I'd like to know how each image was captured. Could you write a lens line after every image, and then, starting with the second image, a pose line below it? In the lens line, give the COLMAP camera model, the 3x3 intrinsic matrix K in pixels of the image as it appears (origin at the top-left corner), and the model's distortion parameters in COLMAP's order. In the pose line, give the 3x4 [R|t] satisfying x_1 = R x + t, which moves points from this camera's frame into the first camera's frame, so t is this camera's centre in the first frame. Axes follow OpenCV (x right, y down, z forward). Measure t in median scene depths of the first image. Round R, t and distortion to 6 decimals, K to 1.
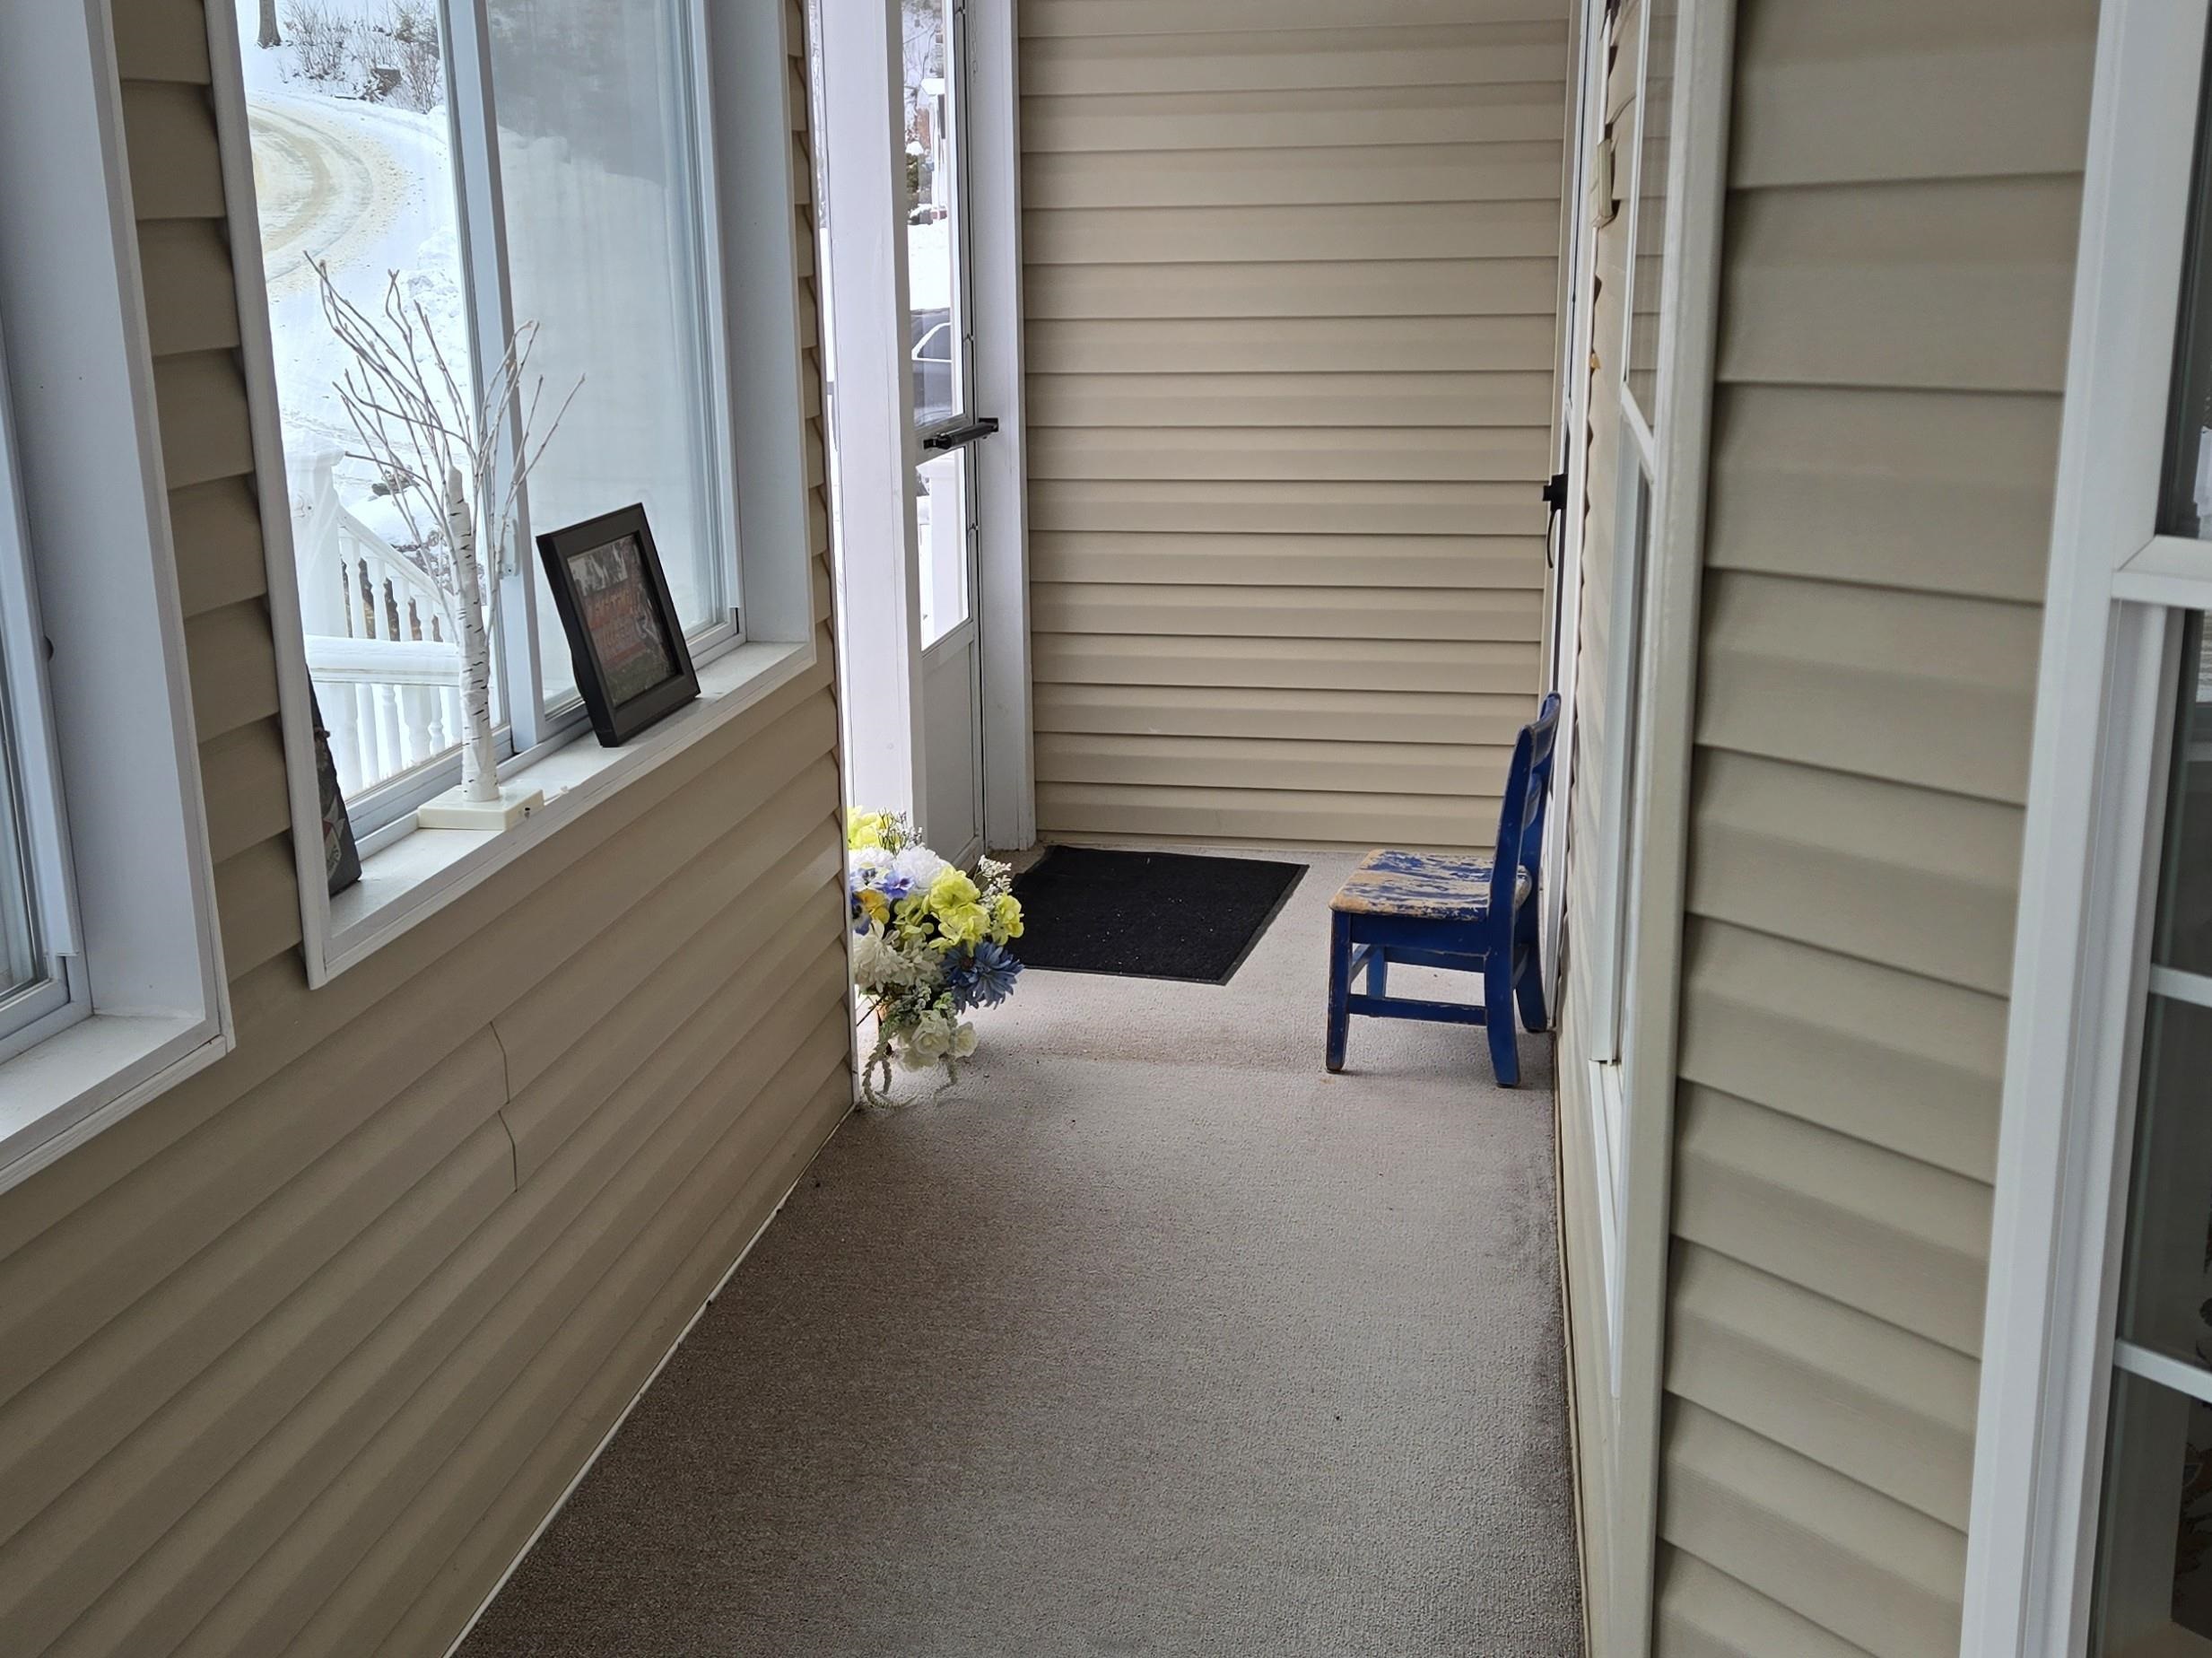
lens RADIAL K [[2377.6, 0, 1096.4], [0, 2377.6, 840.6], [0, 0, 1]] dist [0.072857, 0.000000]
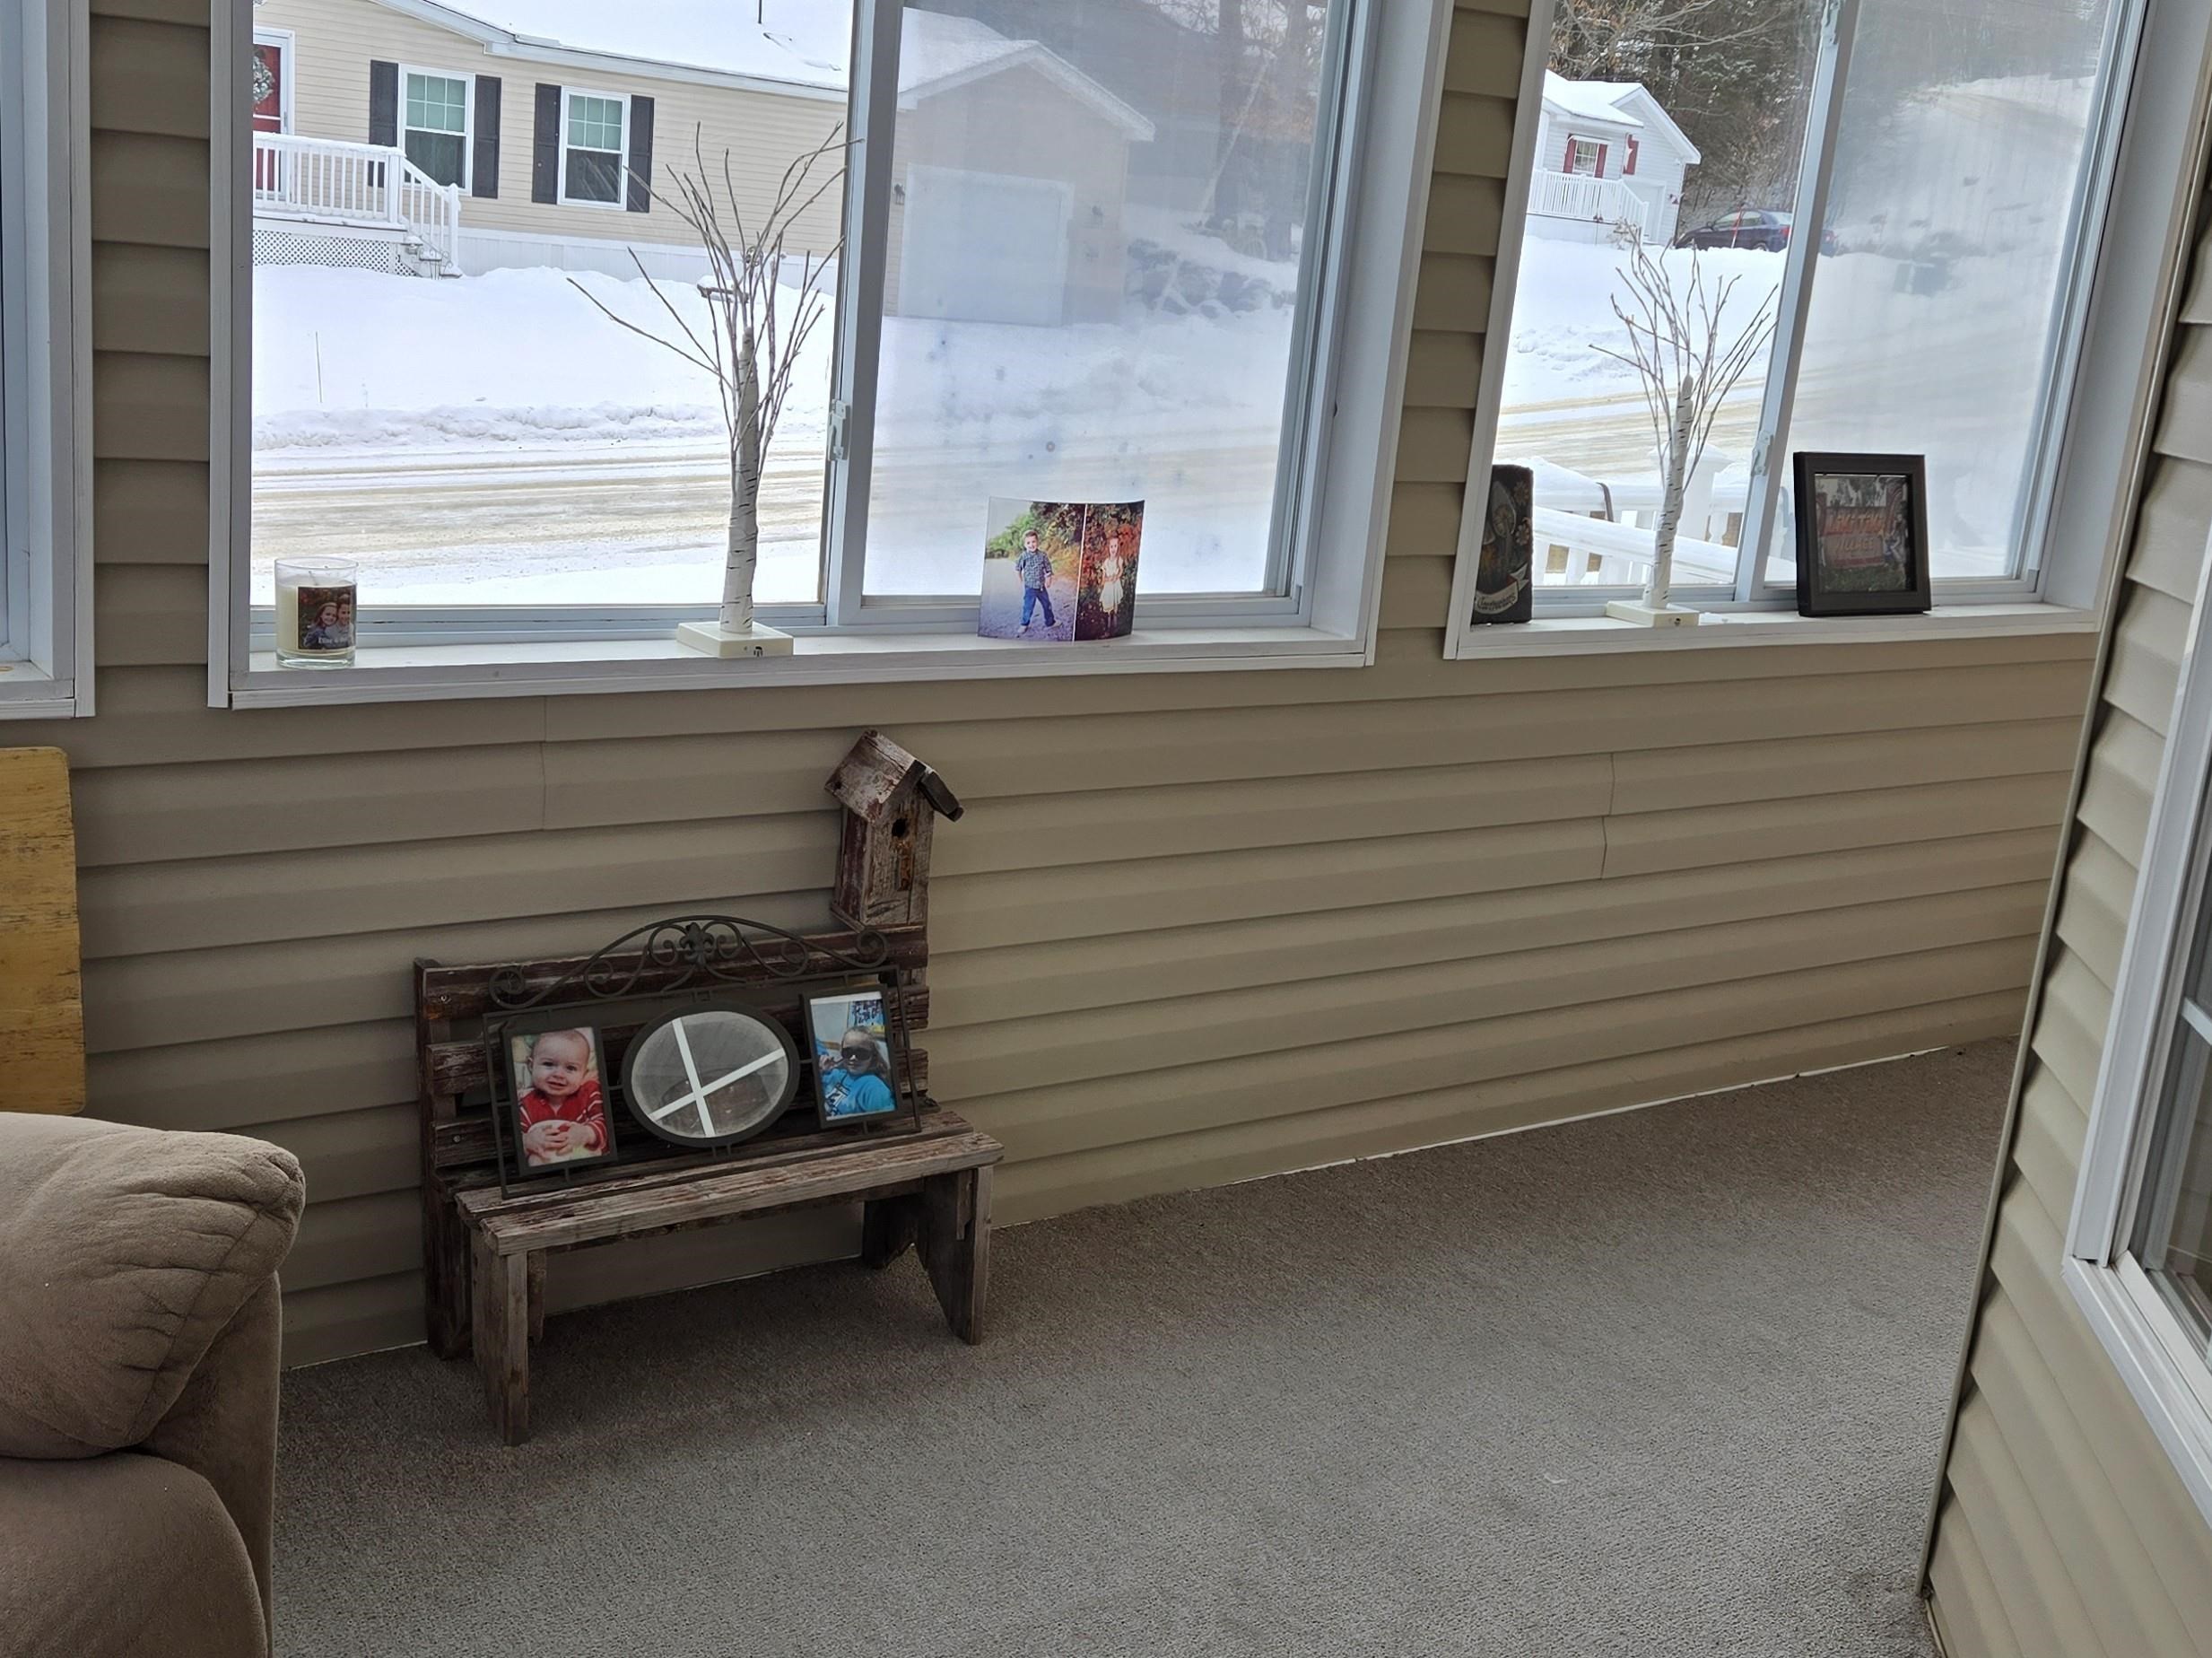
lens RADIAL K [[2377.6, 0, 1107.7], [0, 2377.6, 819.2], [0, 0, 1]] dist [0.072857, 0.000000]
pose [[0.710675, 0.245123, -0.659436, 0.534710], [-0.273715, 0.959823, 0.061799, 0.116328], [0.648090, 0.136578, 0.749217, -0.295362]]
